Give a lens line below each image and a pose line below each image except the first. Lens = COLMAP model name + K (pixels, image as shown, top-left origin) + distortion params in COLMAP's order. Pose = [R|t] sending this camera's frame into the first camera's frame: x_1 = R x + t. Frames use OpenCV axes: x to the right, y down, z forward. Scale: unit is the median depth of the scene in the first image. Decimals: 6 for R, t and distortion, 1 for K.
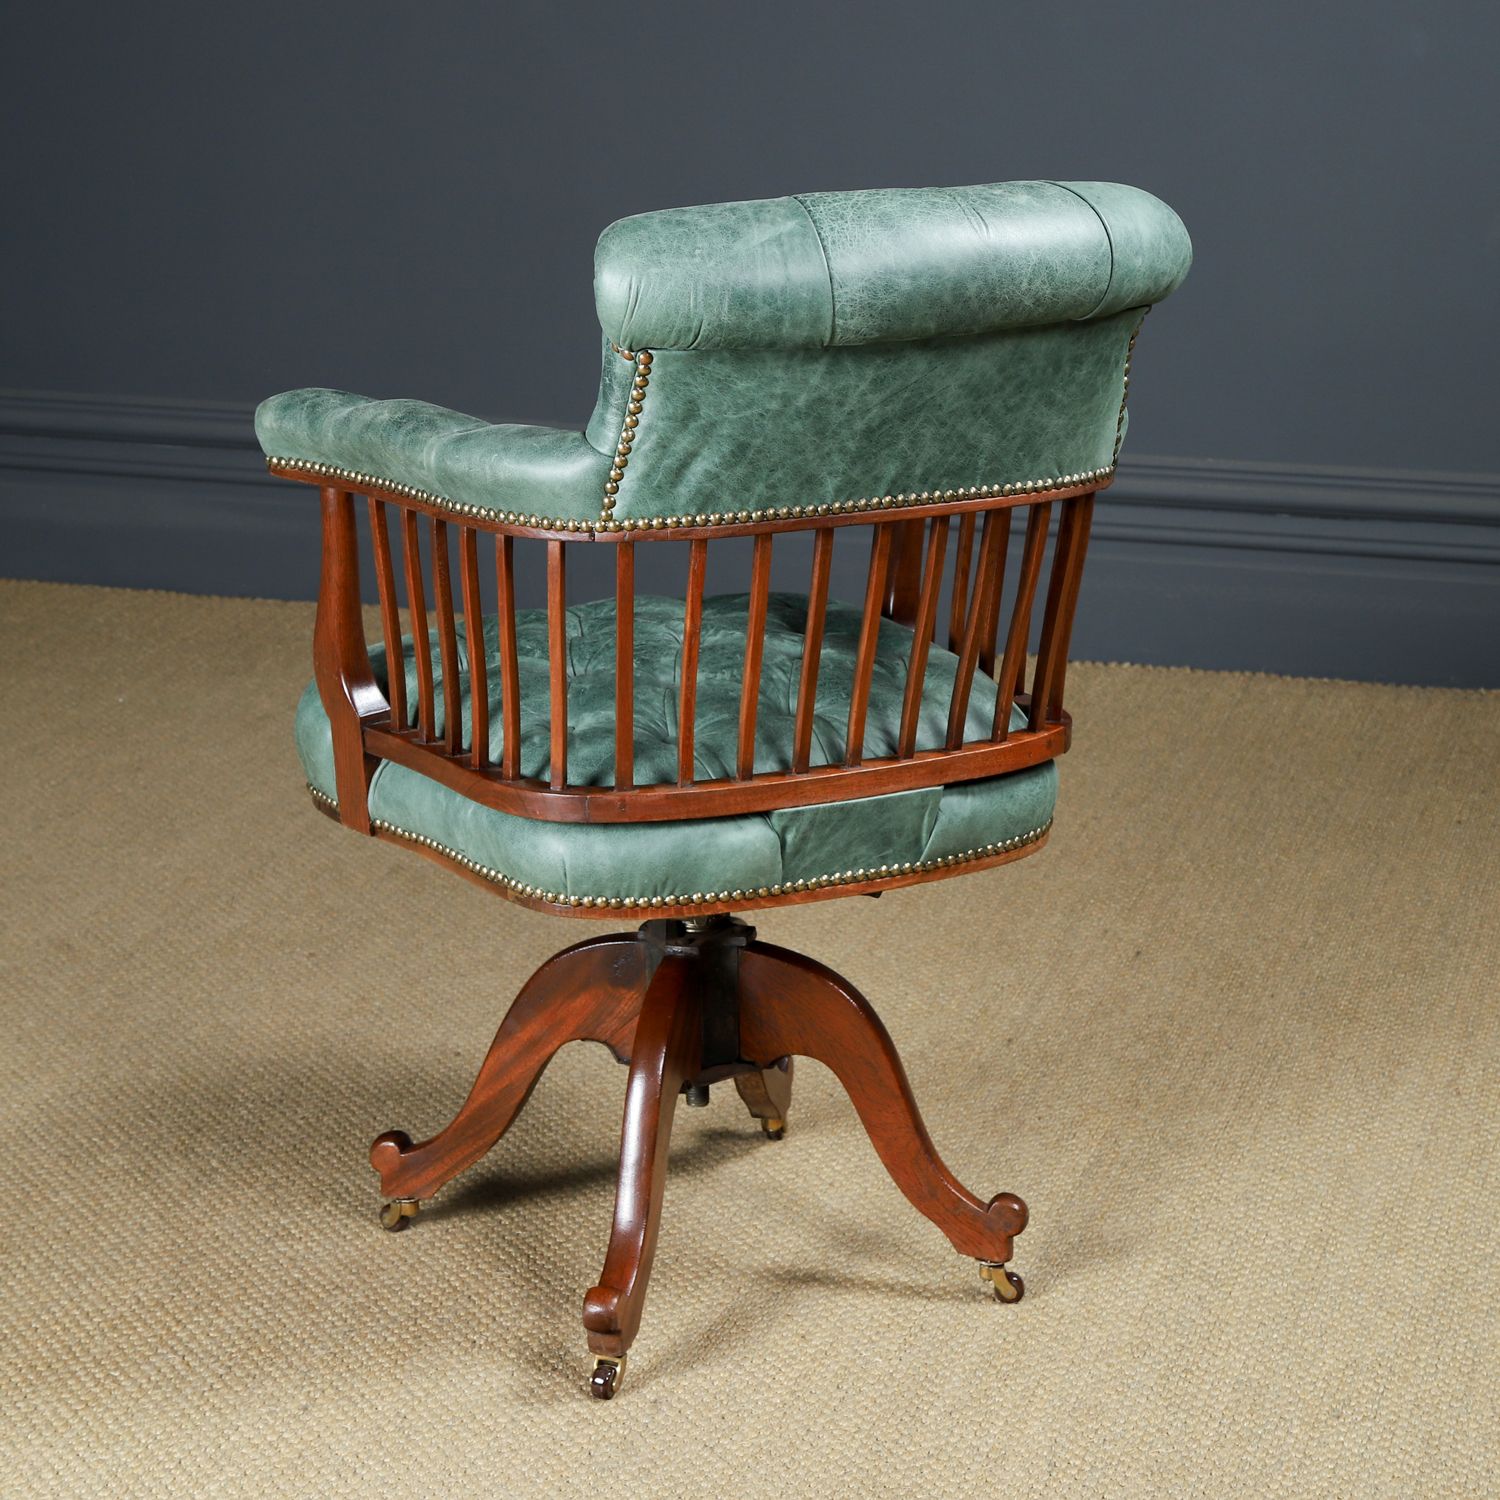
lens RADIAL K [[3818.5, 0, 823.2], [0, 3818.5, 836.8], [0, 0, 1]] dist [0.106234, 0.000000]
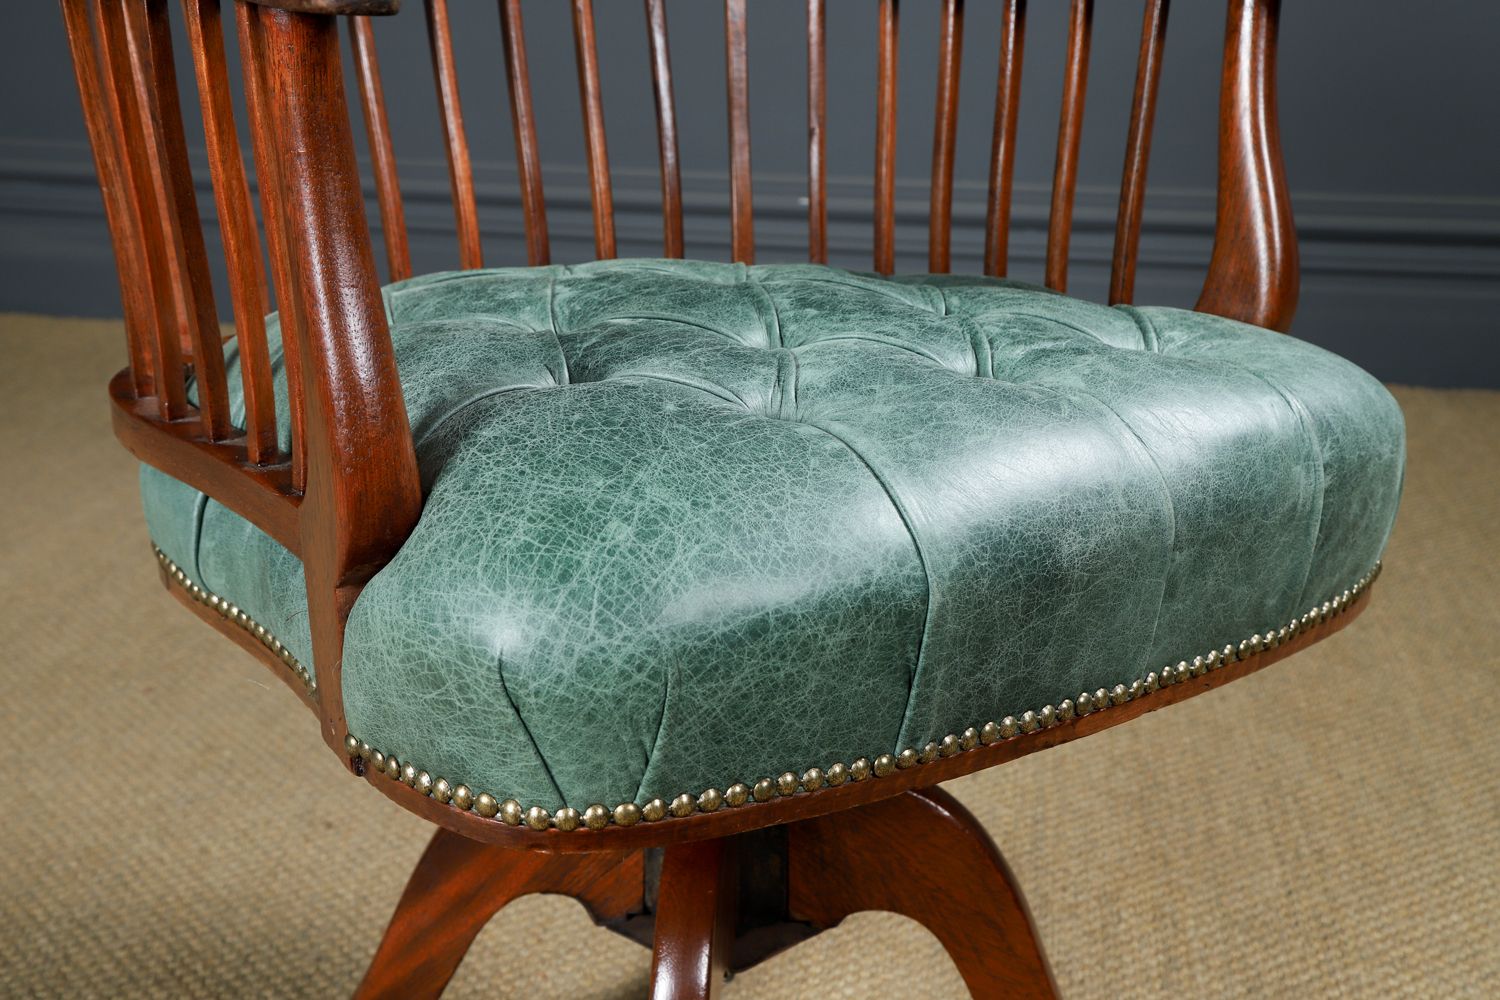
lens RADIAL K [[1934.4, 0, 758.3], [0, 1934.4, 513.4], [0, 0, 1]] dist [0.097779, 0.000000]
pose [[0.989431, -0.027665, 0.142343, -0.075927], [0.025355, 0.999516, 0.018012, -0.018579], [-0.142772, -0.014212, 0.989654, 0.701876]]
